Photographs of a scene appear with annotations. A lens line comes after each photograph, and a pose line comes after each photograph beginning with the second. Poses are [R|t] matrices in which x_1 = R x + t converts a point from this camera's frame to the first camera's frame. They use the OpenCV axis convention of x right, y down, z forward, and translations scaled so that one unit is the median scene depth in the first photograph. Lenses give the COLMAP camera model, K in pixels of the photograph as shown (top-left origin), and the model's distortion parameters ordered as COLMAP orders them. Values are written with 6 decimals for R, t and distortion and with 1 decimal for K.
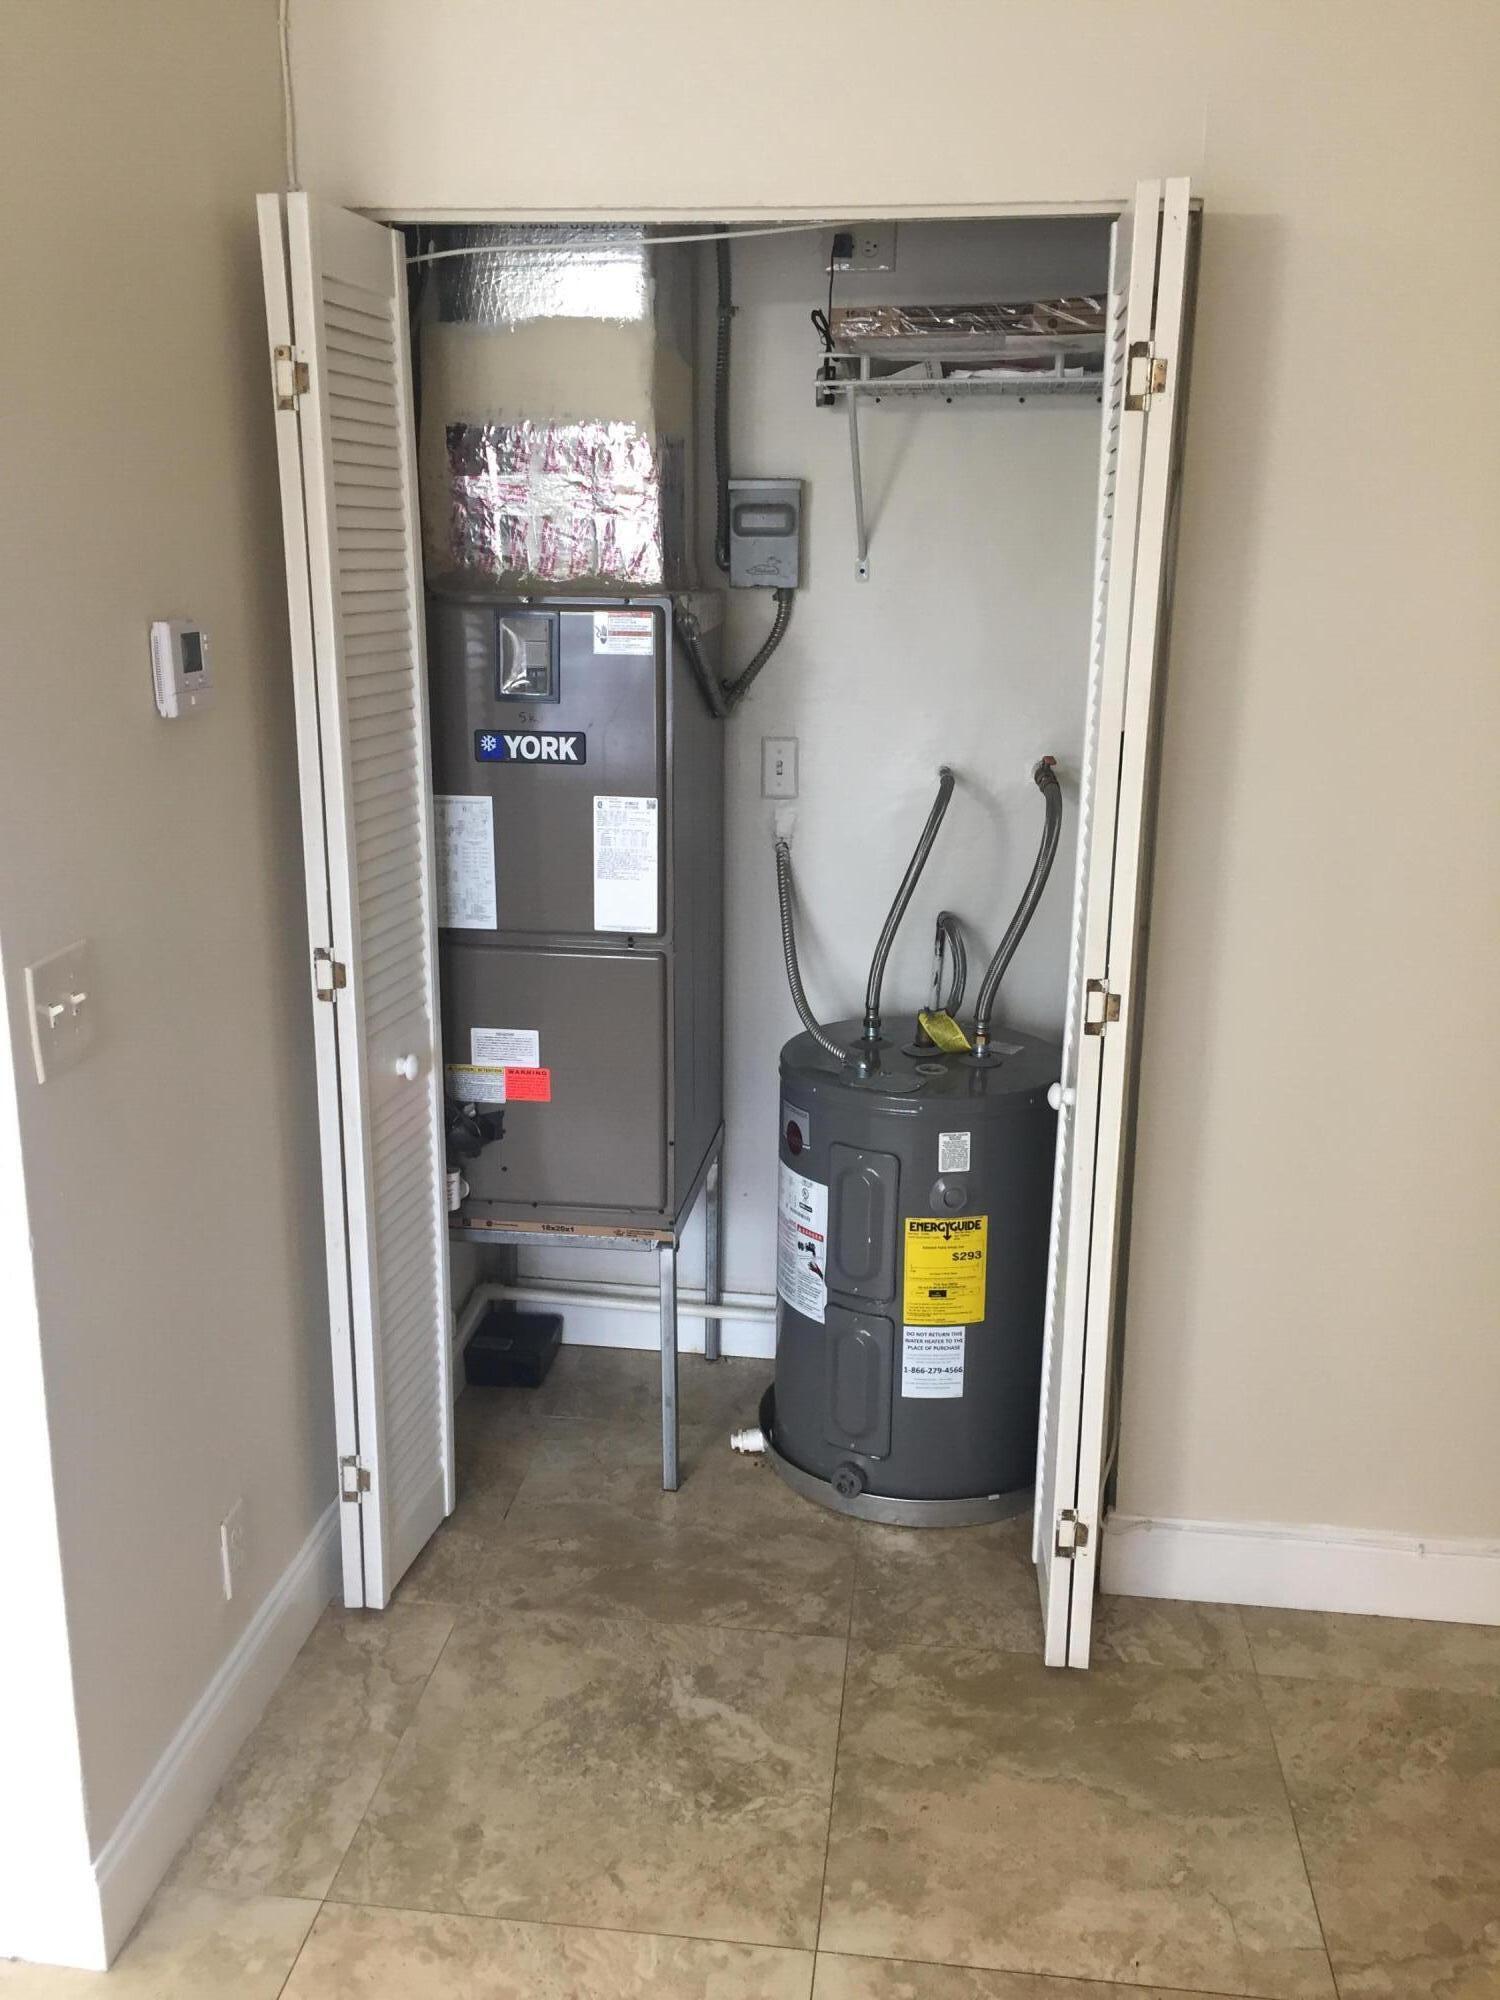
lens RADIAL K [[1733.5, 0, 736.8], [0, 1733.5, 1002.8], [0, 0, 1]] dist [0.095841, -0.136842]
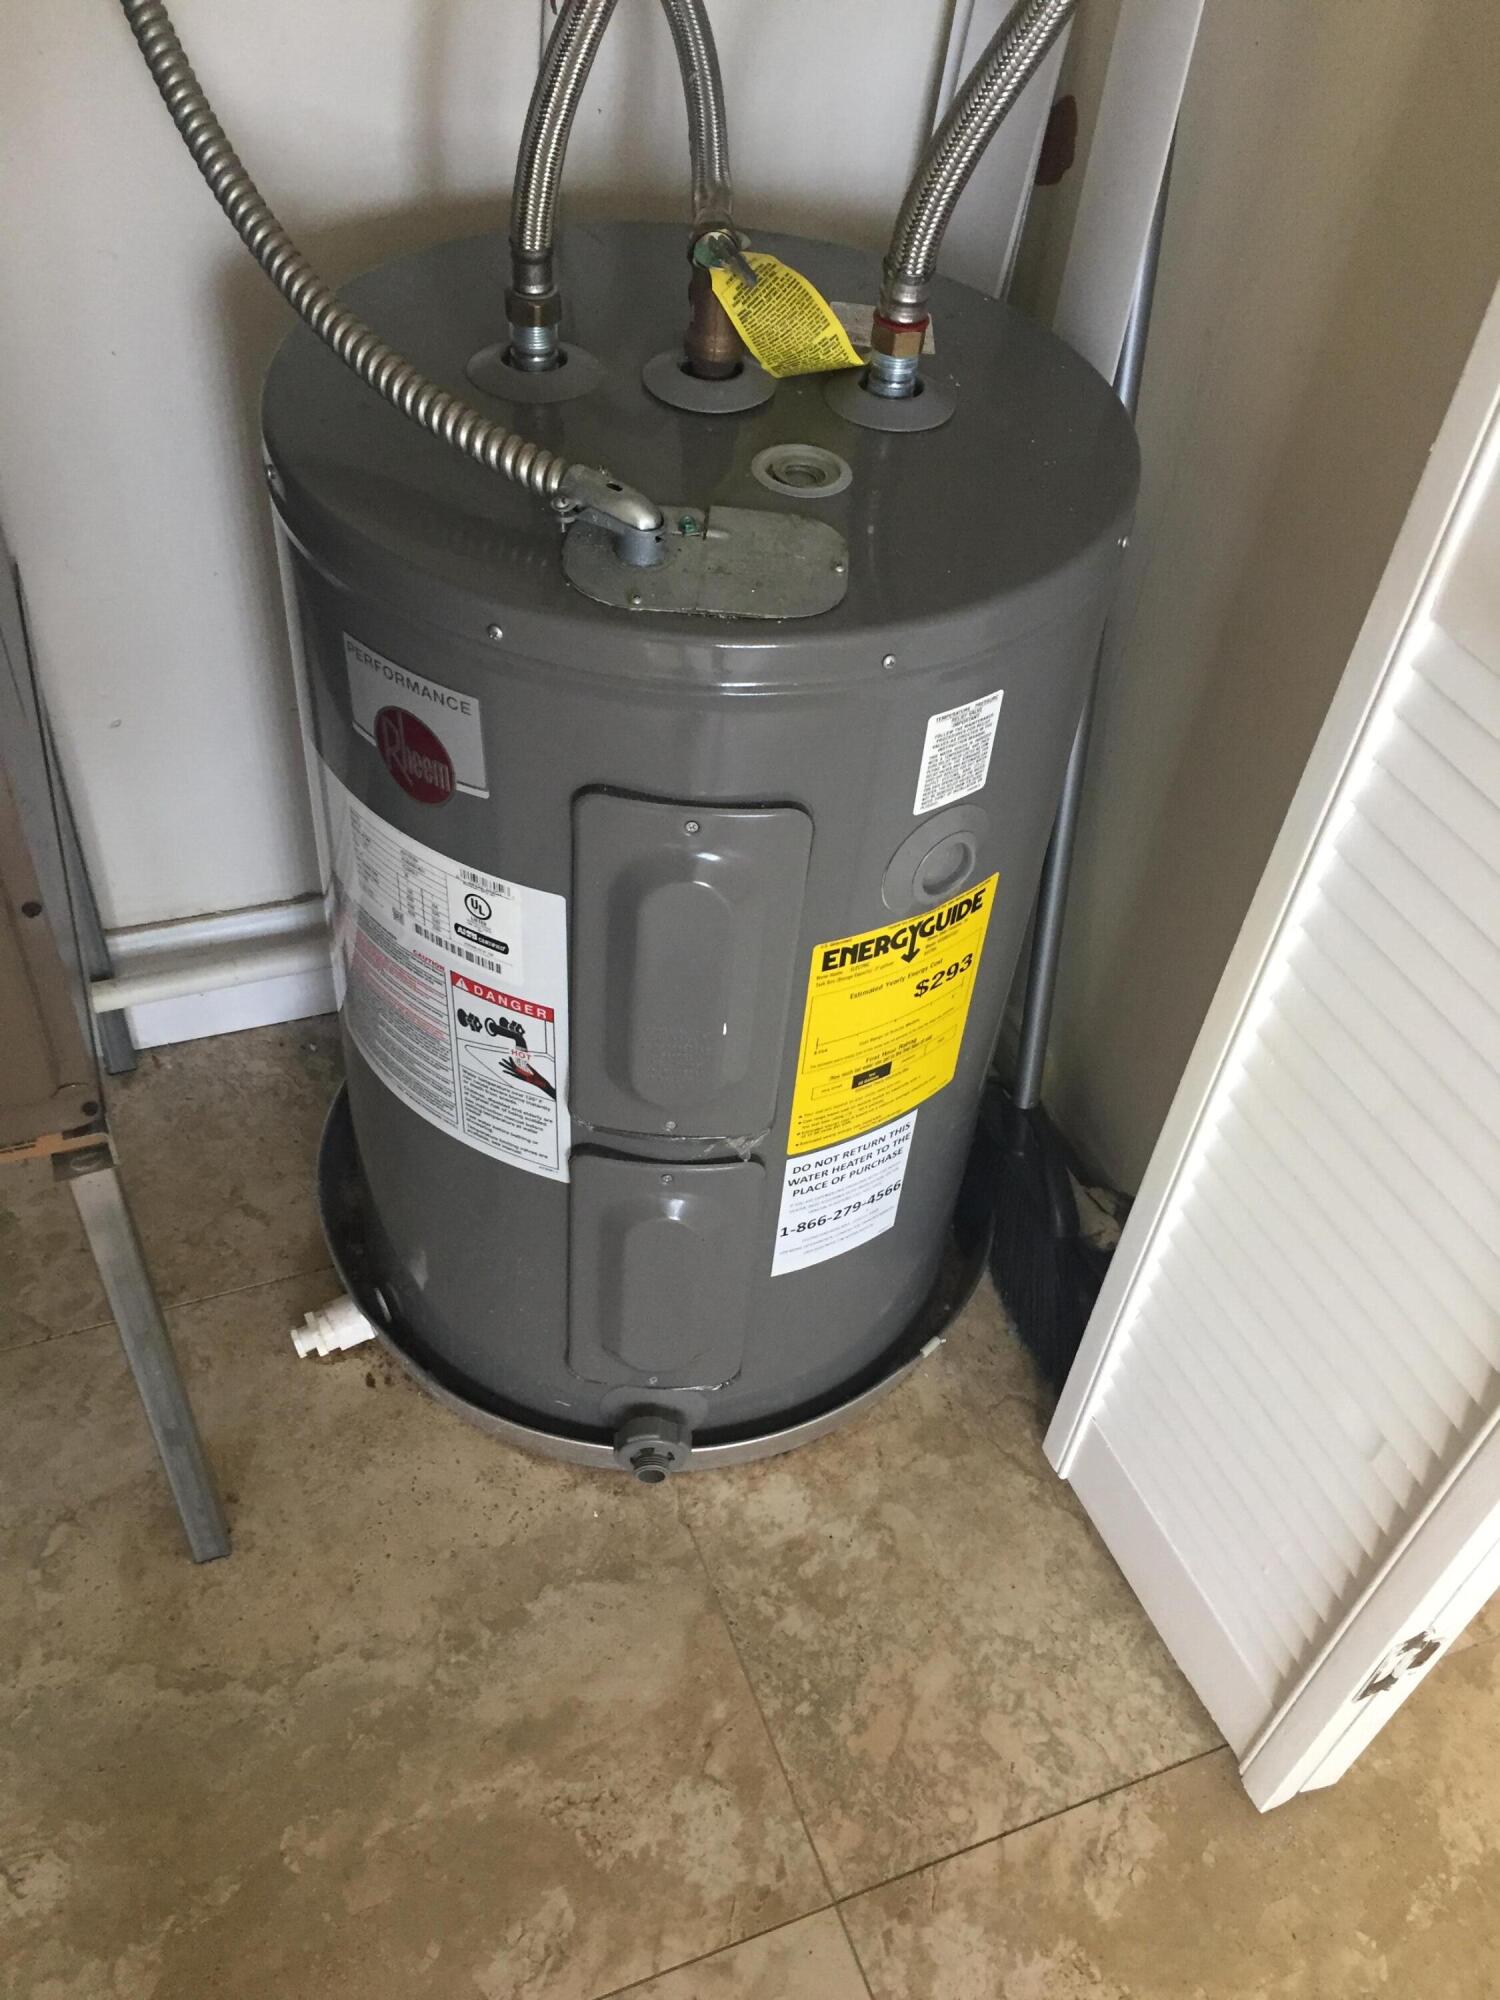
lens RADIAL K [[1733.5, 0, 736.8], [0, 1733.5, 1002.8], [0, 0, 1]] dist [0.095841, -0.136842]
pose [[0.876639, -0.299270, 0.376752, -0.050736], [0.058428, 0.843444, 0.534030, -0.053234], [-0.477588, -0.446139, 0.756882, 0.735403]]
